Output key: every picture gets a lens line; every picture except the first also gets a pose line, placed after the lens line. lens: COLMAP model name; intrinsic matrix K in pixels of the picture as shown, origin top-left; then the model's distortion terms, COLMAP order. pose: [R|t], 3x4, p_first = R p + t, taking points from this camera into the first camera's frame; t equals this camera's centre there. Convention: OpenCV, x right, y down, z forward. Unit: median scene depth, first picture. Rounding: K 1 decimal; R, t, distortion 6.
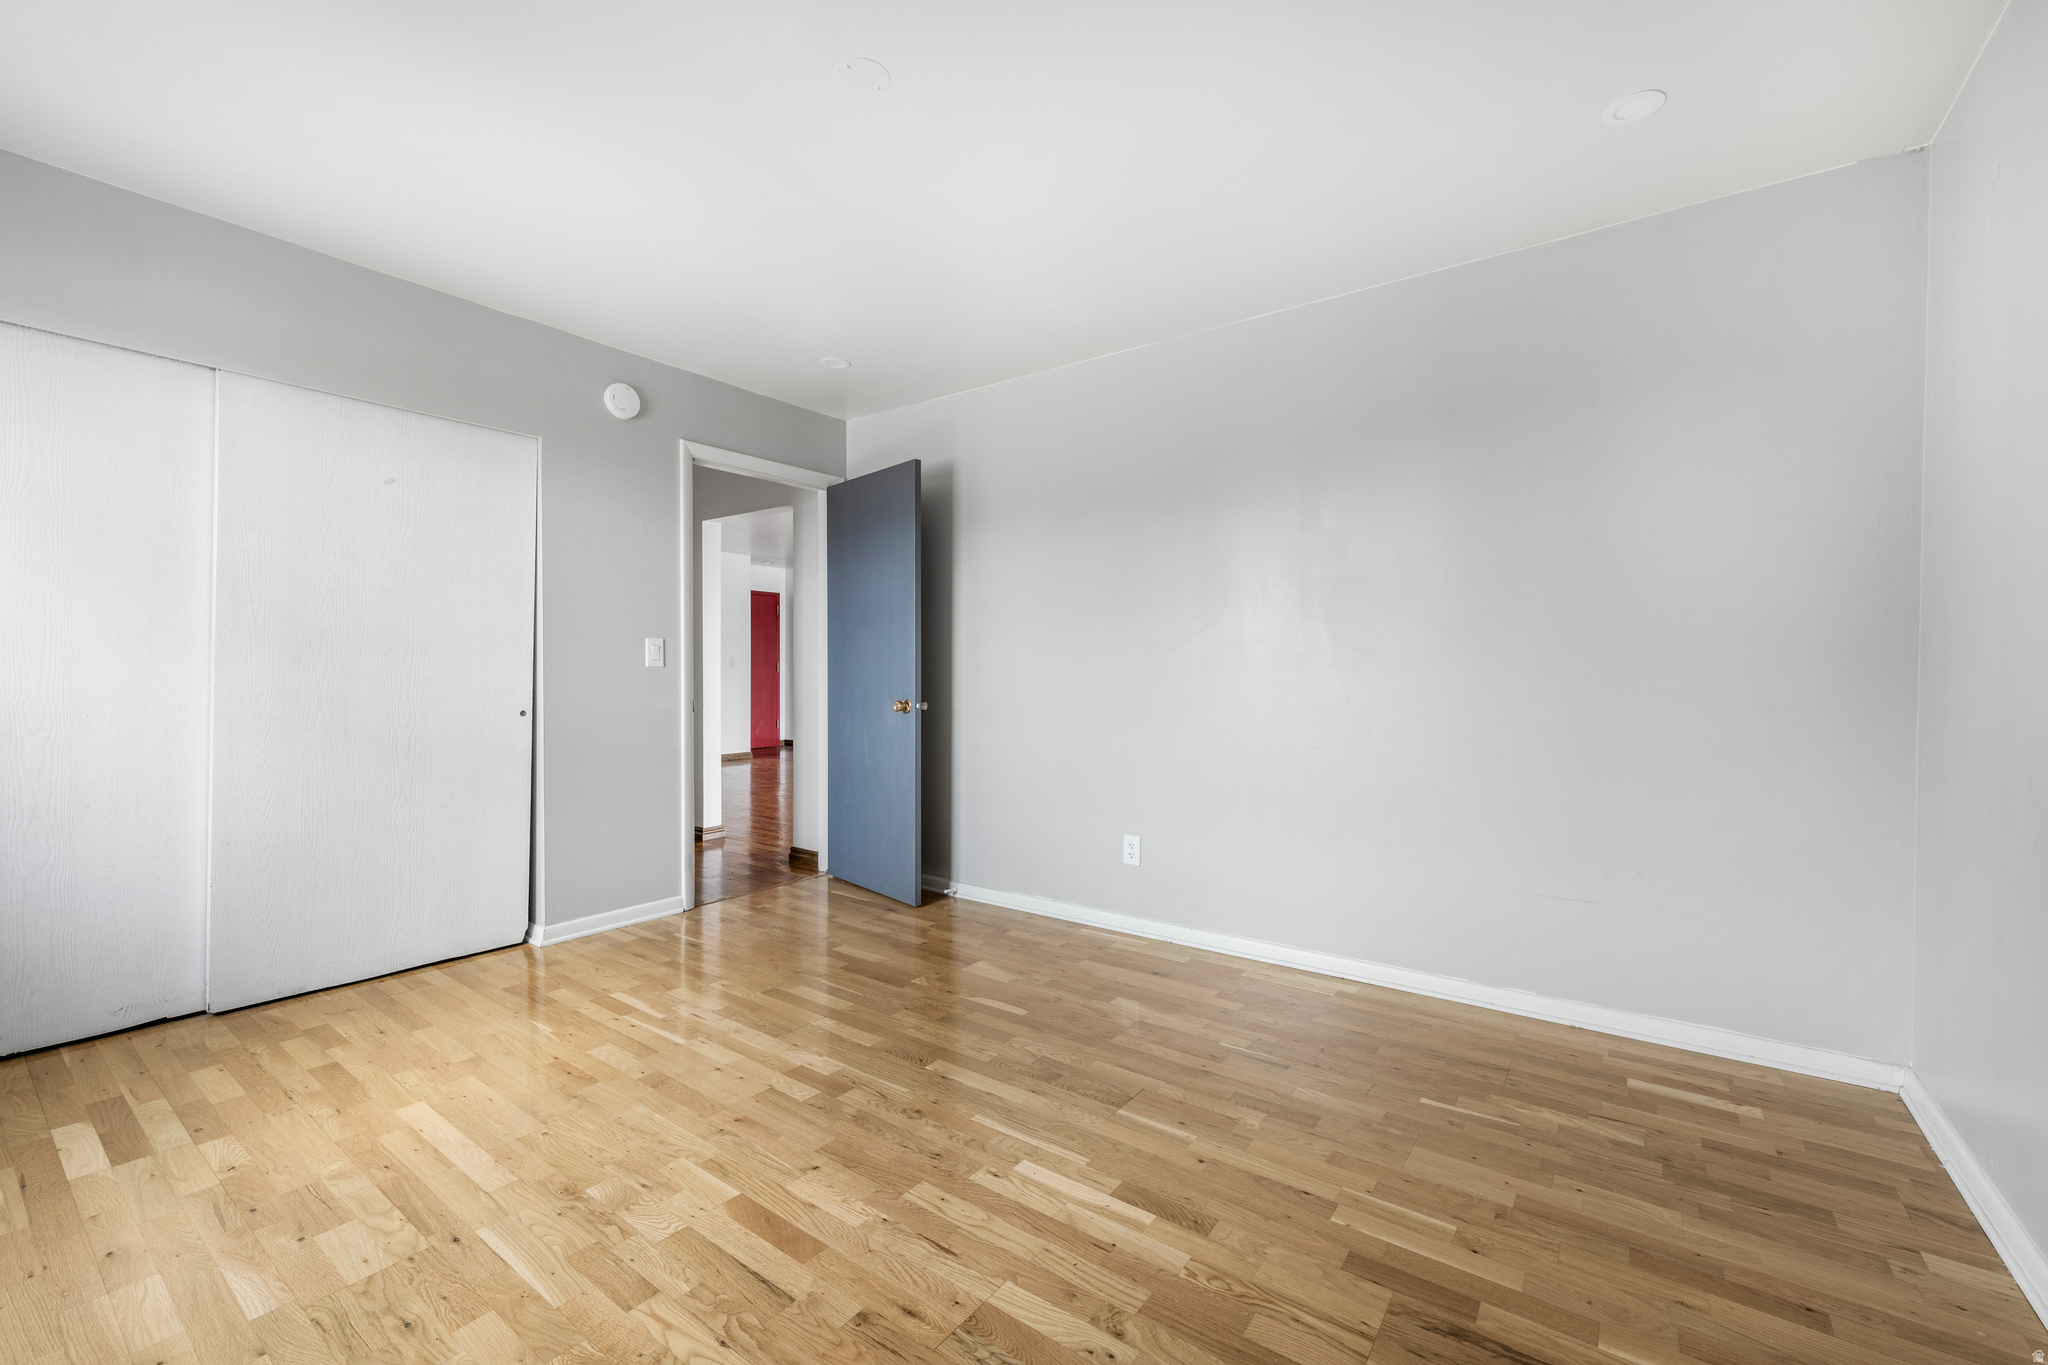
lens RADIAL K [[836.1, 0, 1023.2], [0, 836.1, 687.1], [0, 0, 1]] dist [0.000942, -0.000043]
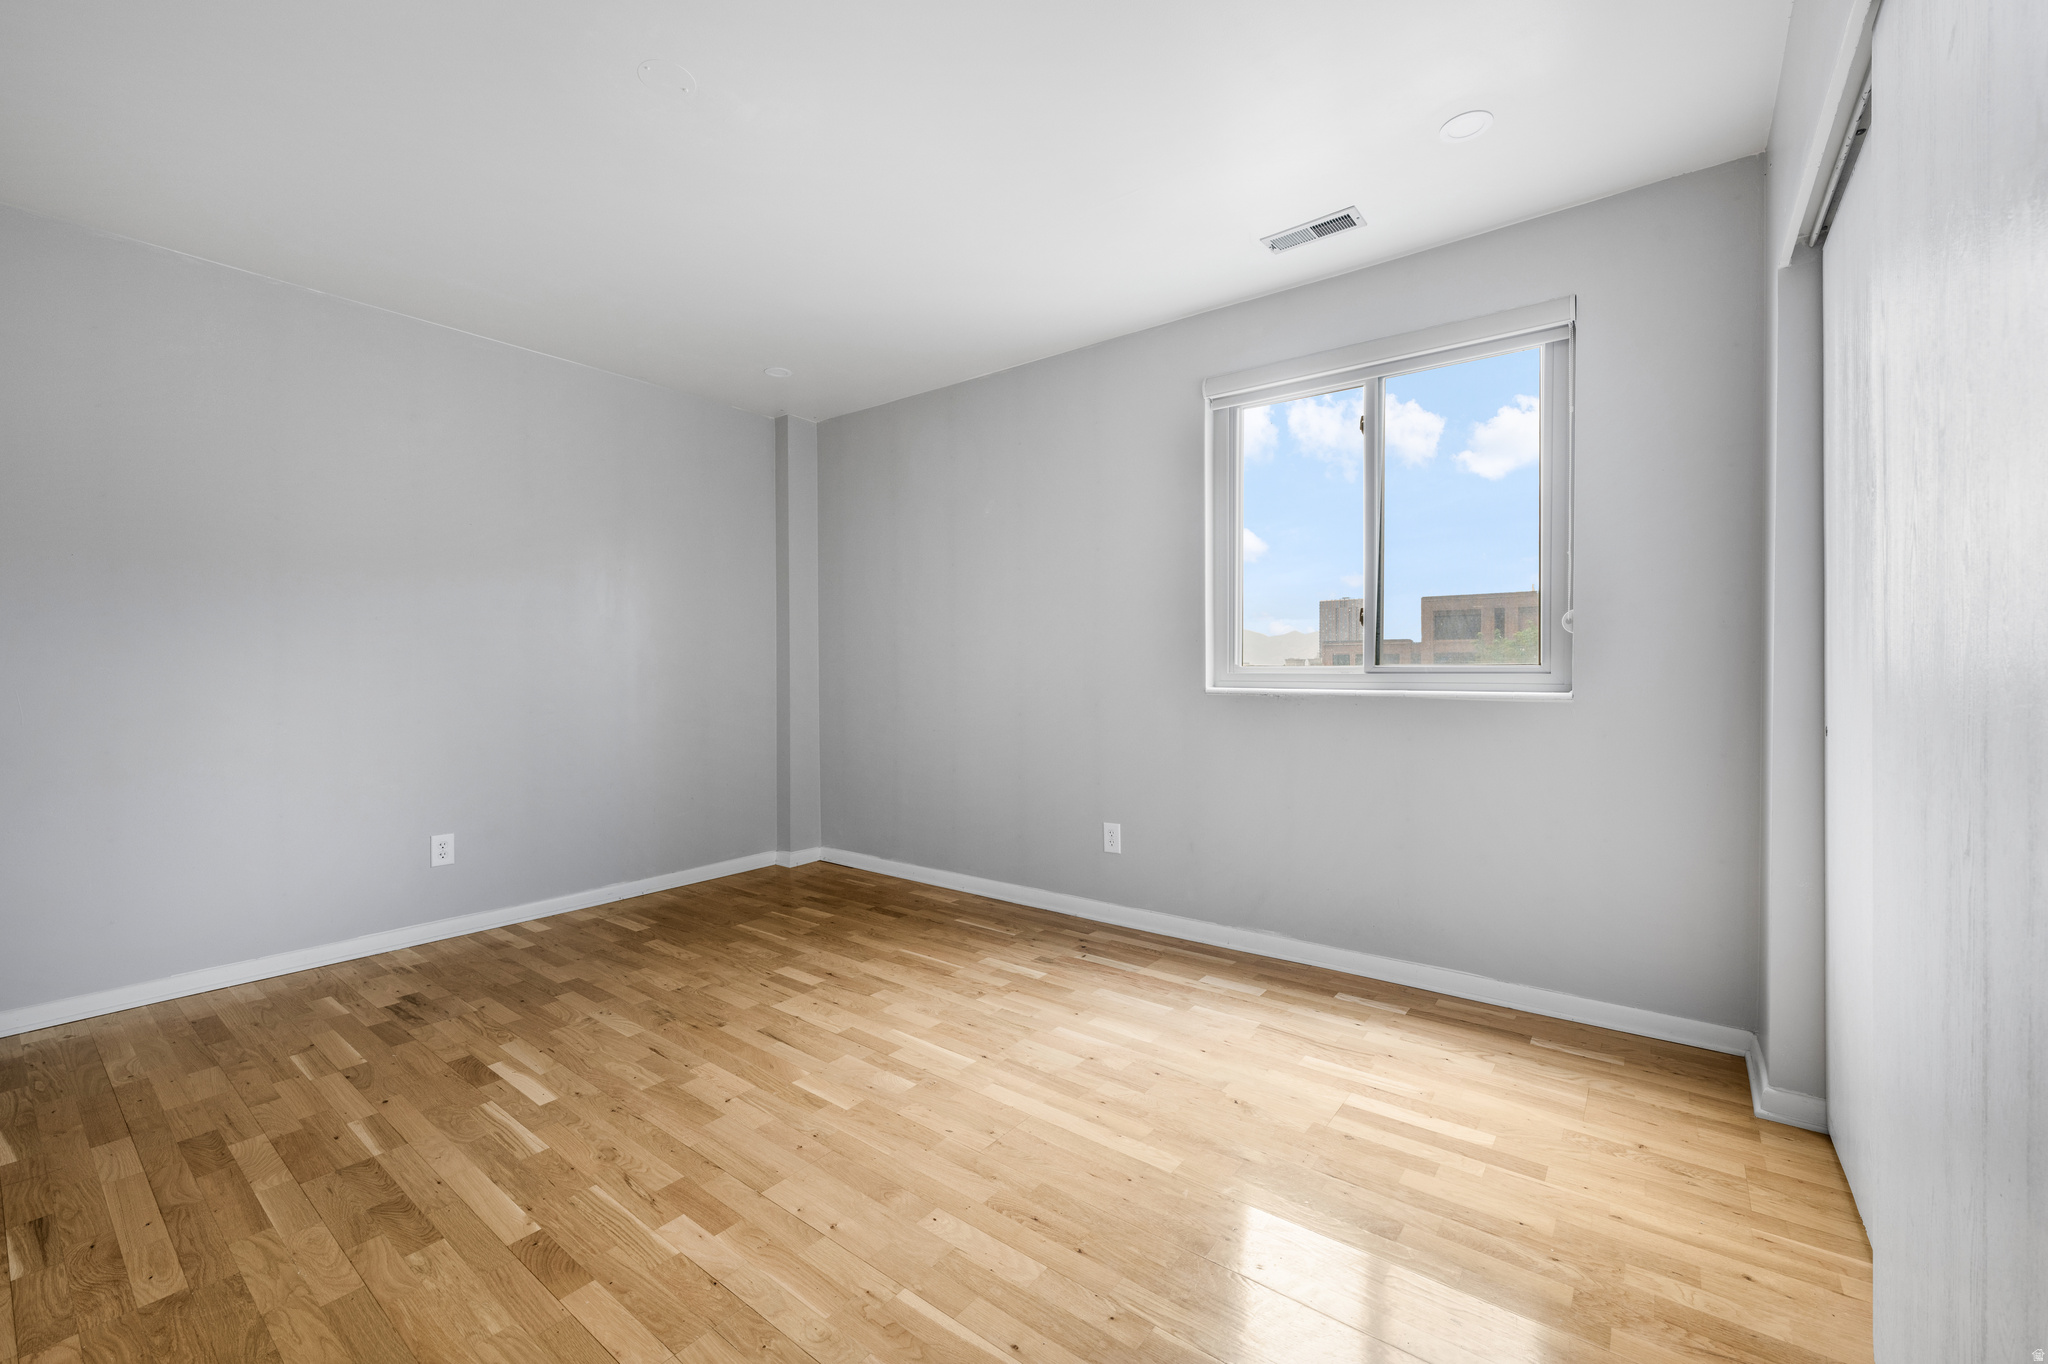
lens RADIAL K [[836.1, 0, 1021.5], [0, 836.1, 684.3], [0, 0, 1]] dist [0.000942, -0.000043]
pose [[-0.999573, -0.001079, 0.029192, -0.525178], [0.000008, 0.999306, 0.037240, -0.026595], [-0.029212, 0.037224, -0.998880, 1.624814]]
